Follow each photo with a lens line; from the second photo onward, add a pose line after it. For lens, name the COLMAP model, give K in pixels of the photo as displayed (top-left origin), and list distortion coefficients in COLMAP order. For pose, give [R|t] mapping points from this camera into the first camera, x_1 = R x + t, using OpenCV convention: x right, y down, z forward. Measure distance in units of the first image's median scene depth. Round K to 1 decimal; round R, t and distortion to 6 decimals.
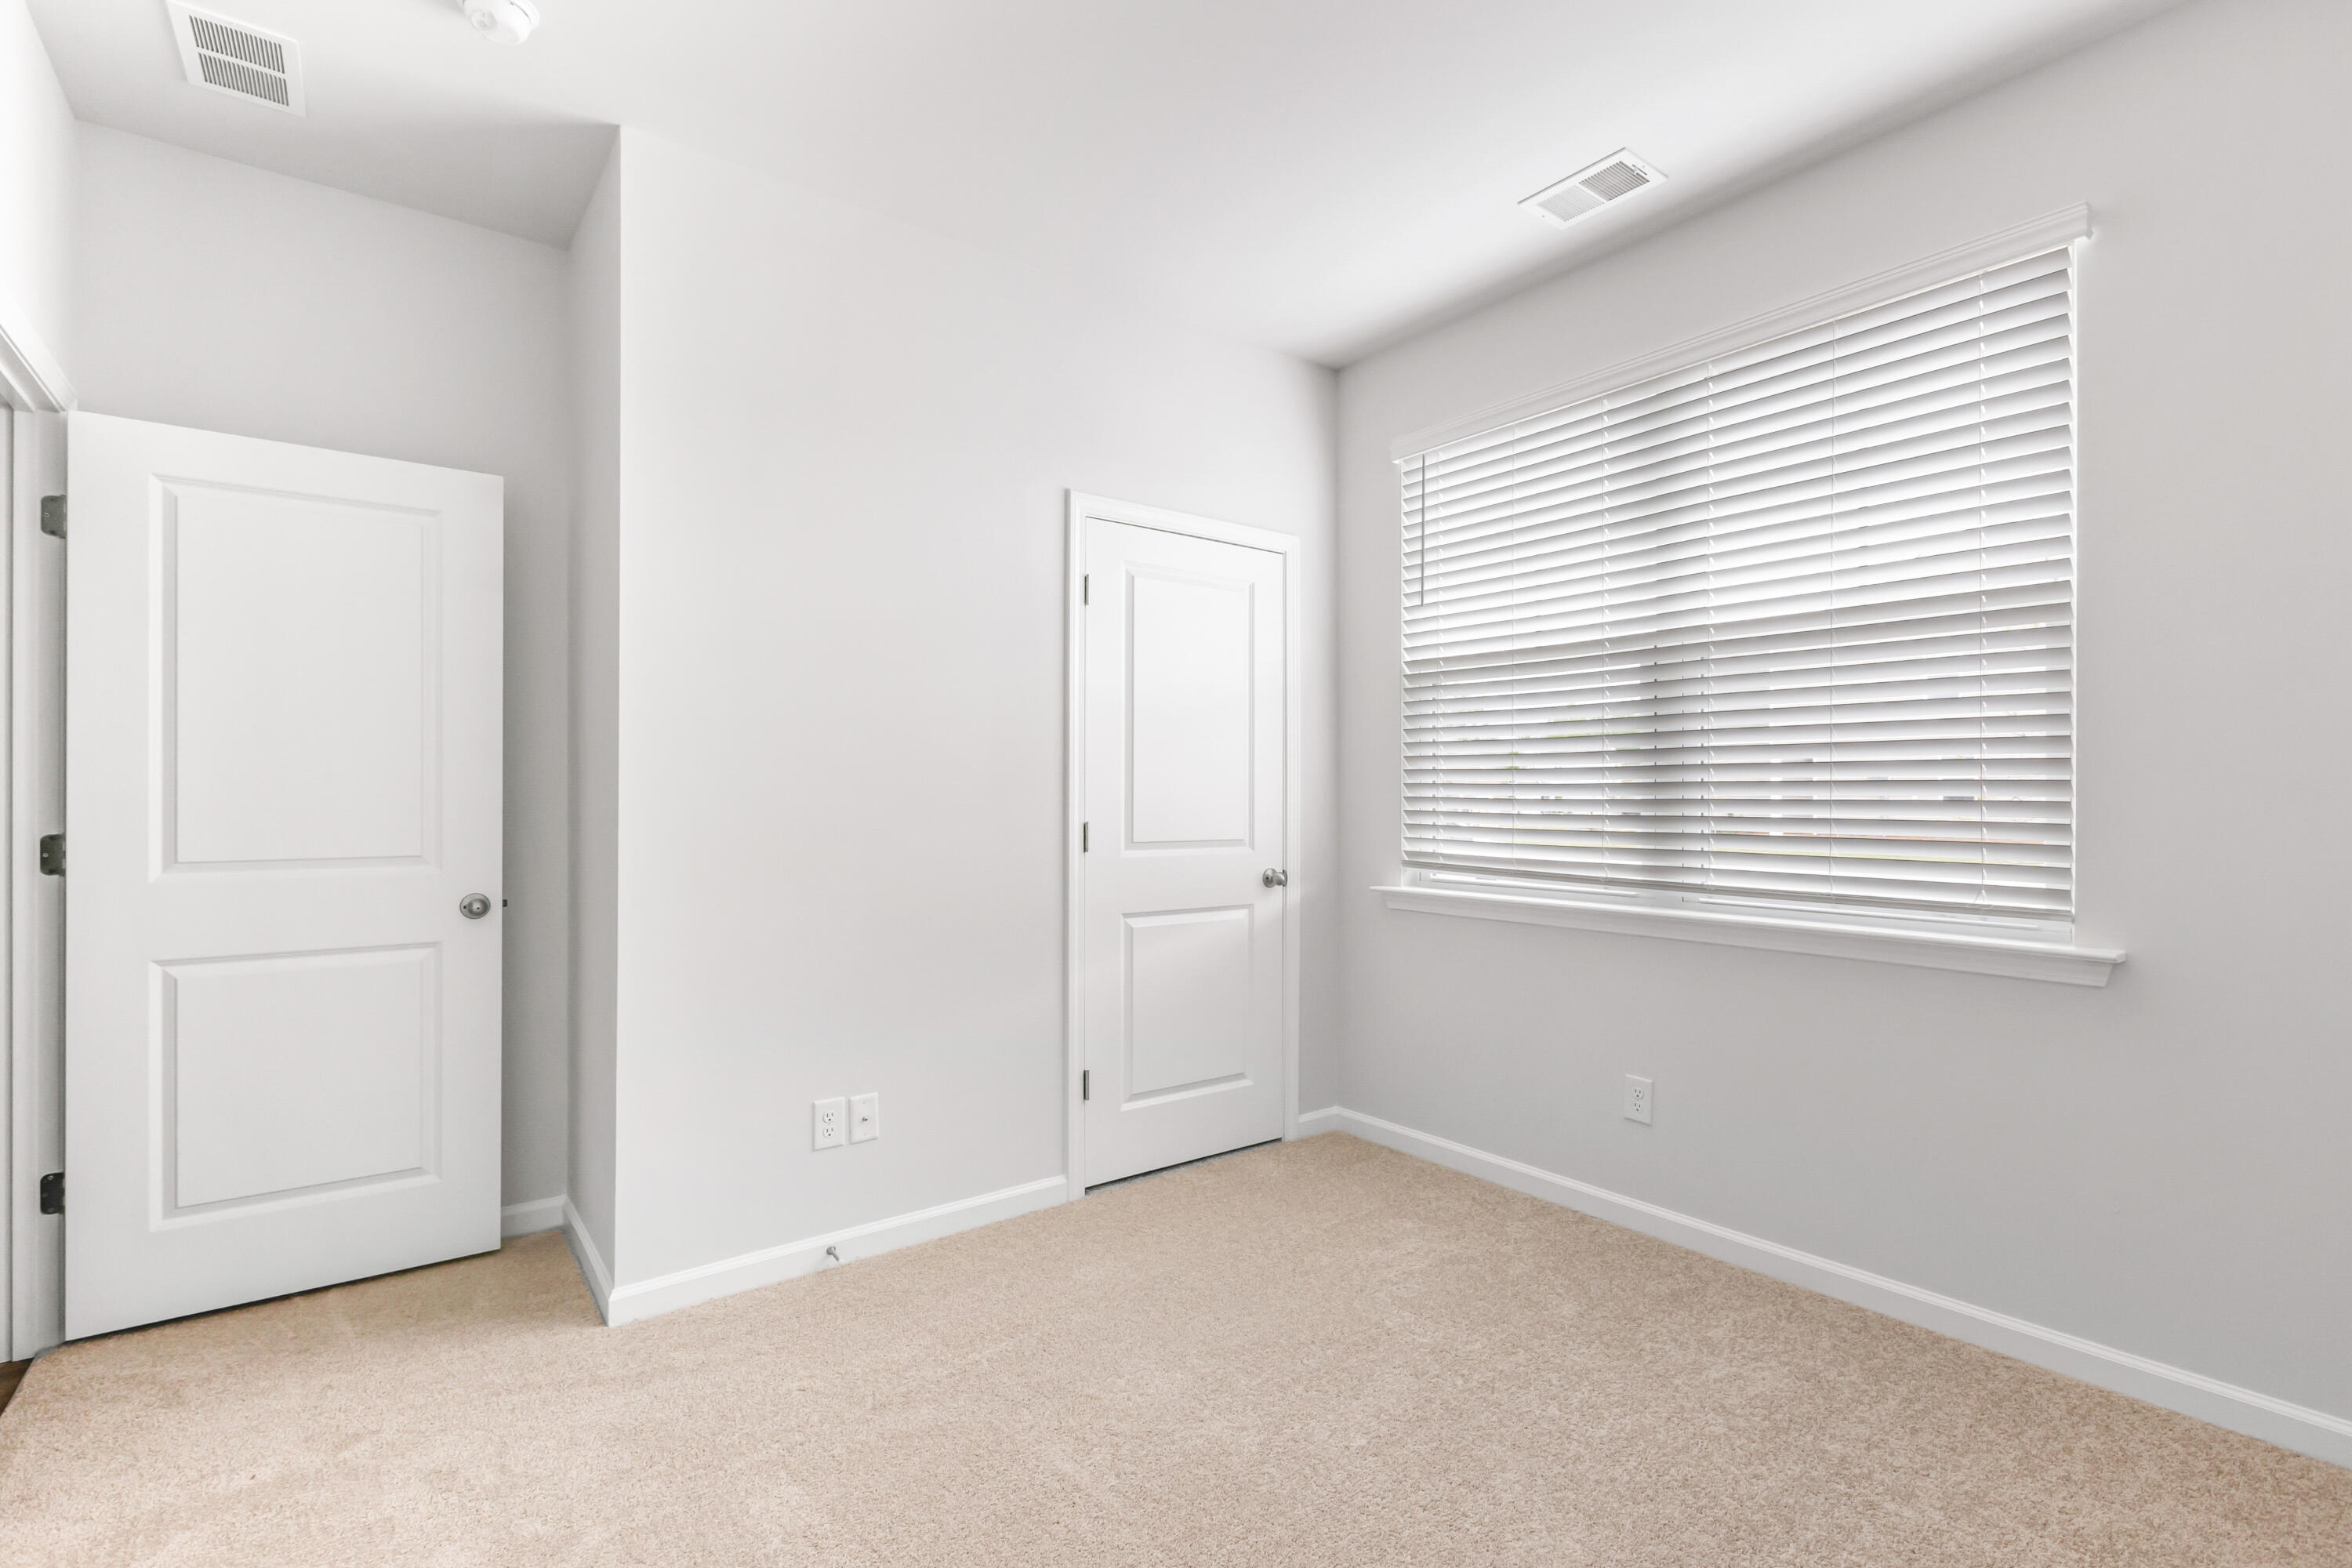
lens RADIAL K [[1067.9, 0, 1180.3], [0, 1067.9, 794.6], [0, 0, 1]] dist [-0.002679, -0.001026]
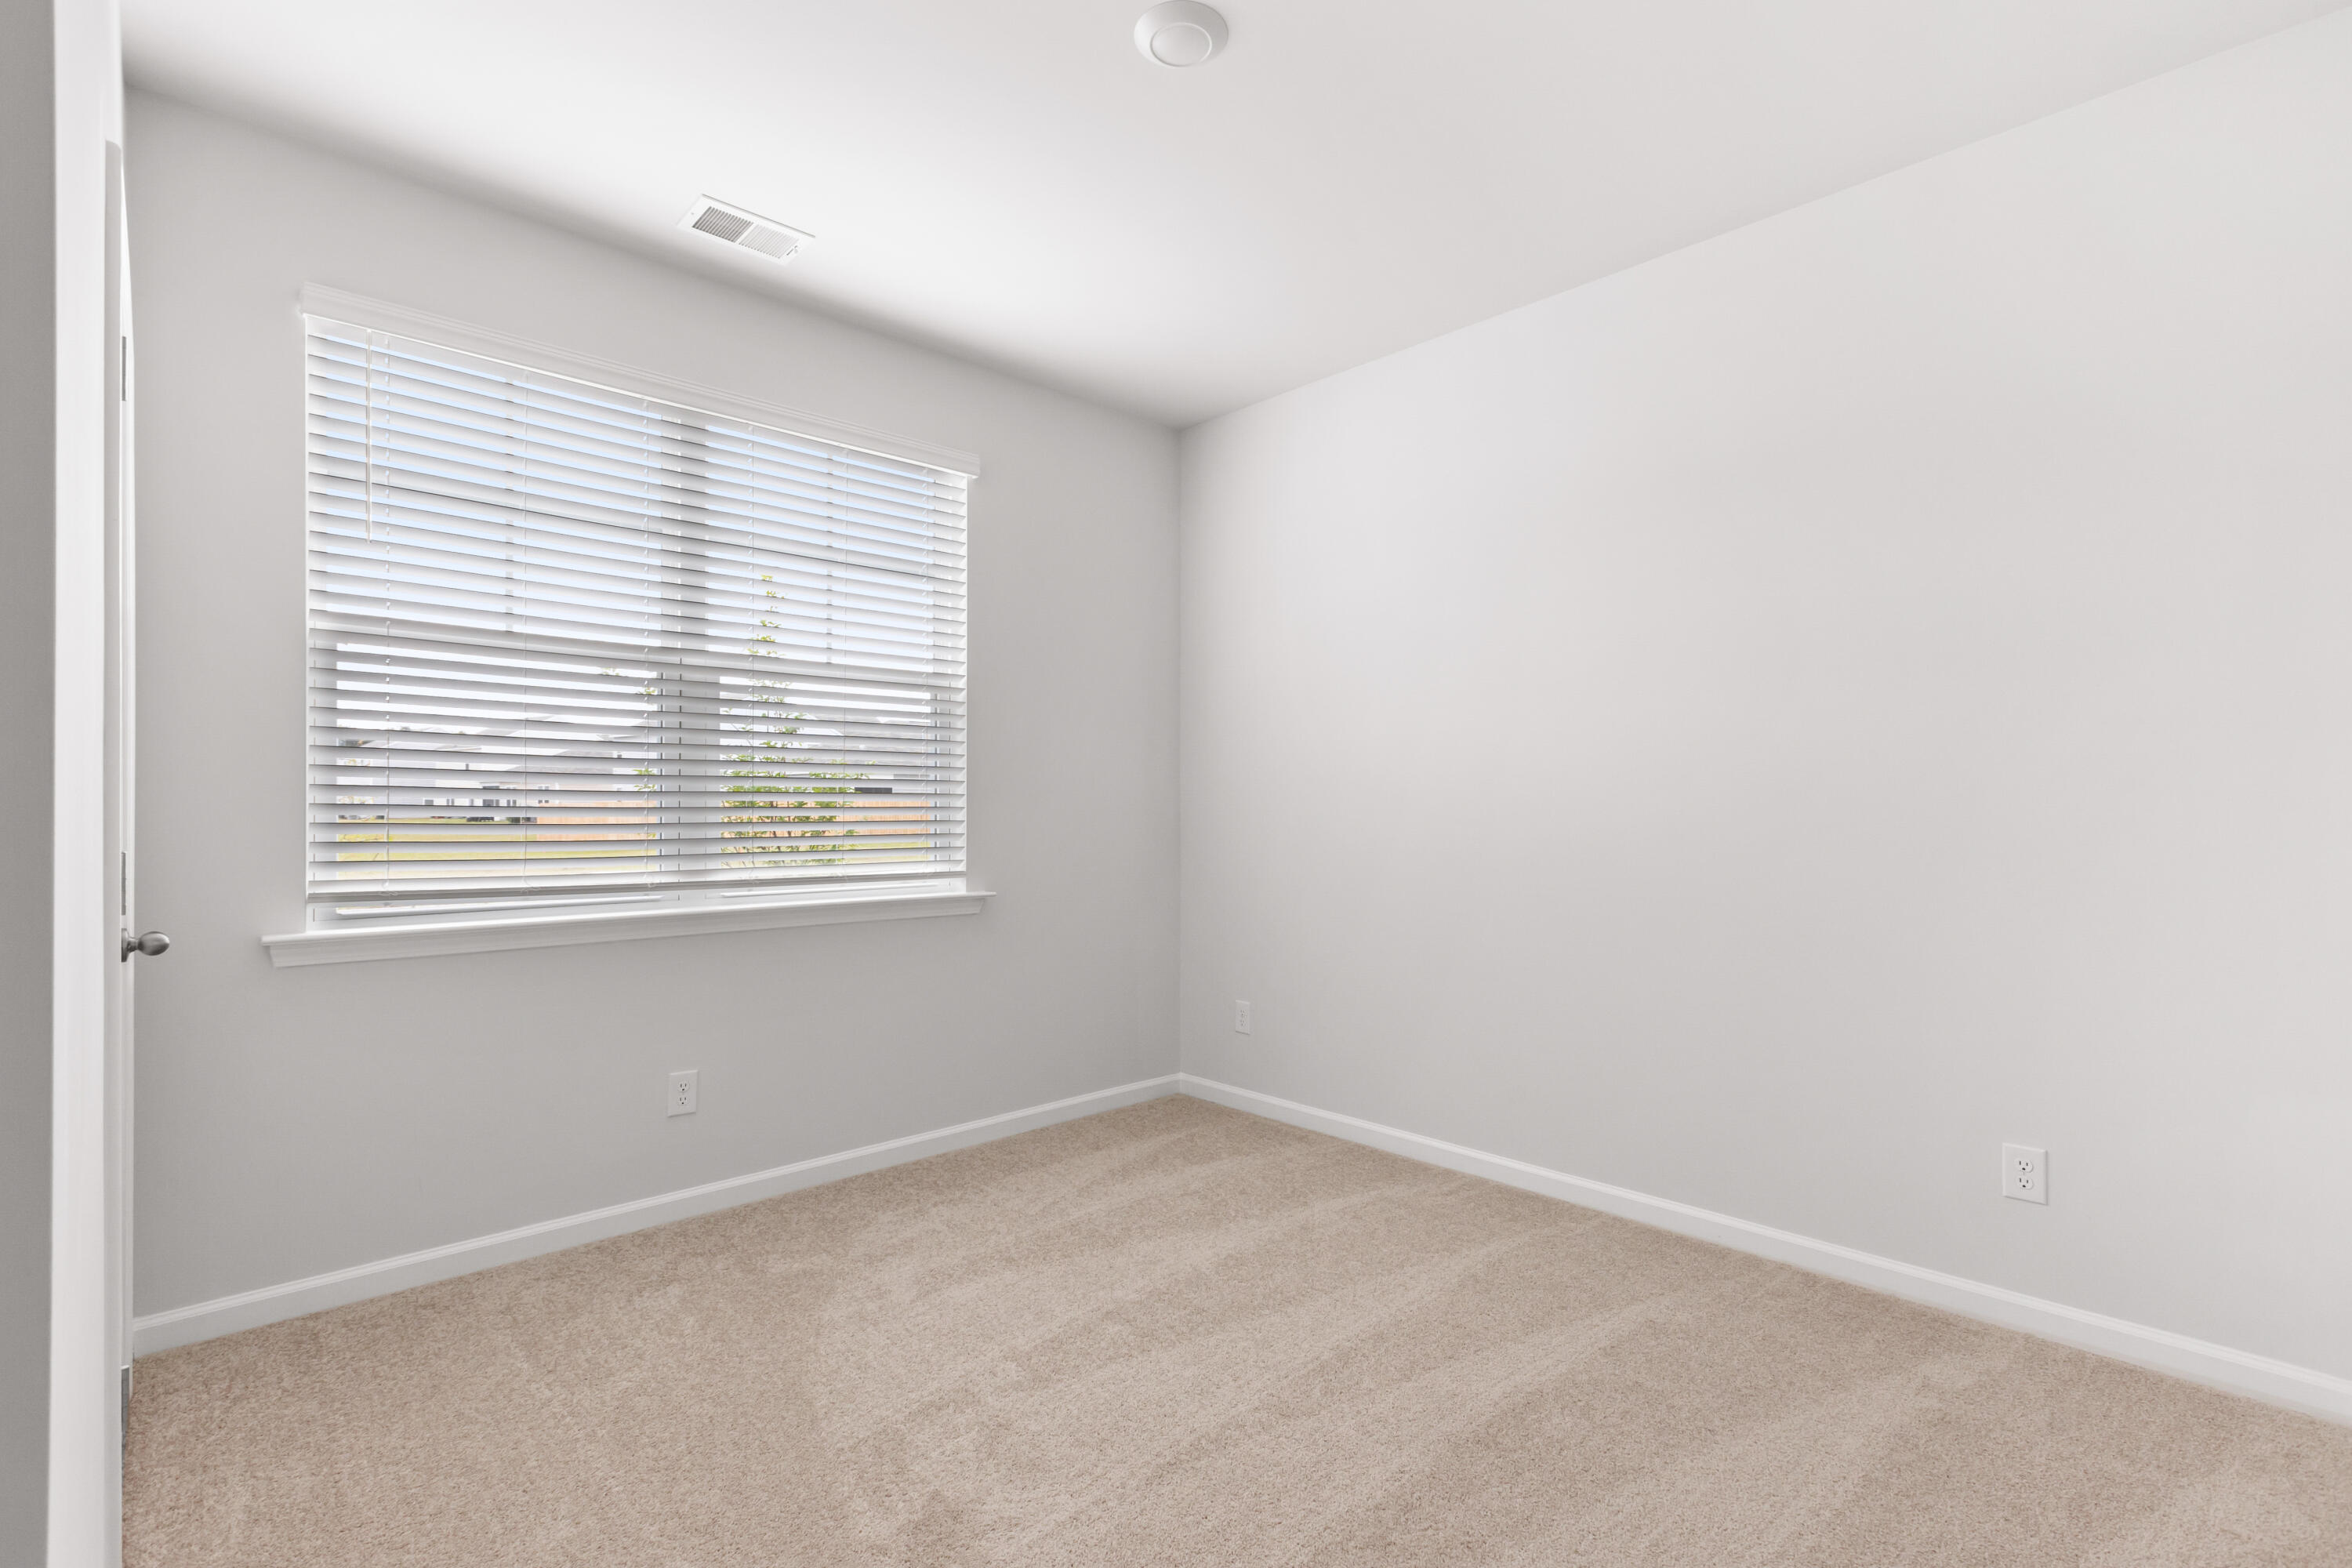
lens RADIAL K [[1067.9, 0, 1187.2], [0, 1067.9, 782.2], [0, 0, 1]] dist [-0.002679, -0.001026]
pose [[-0.106890, 0.019714, 0.994075, -0.666988], [-0.005130, 0.999779, -0.020379, 0.000569], [-0.994258, -0.007278, -0.106765, 0.624159]]
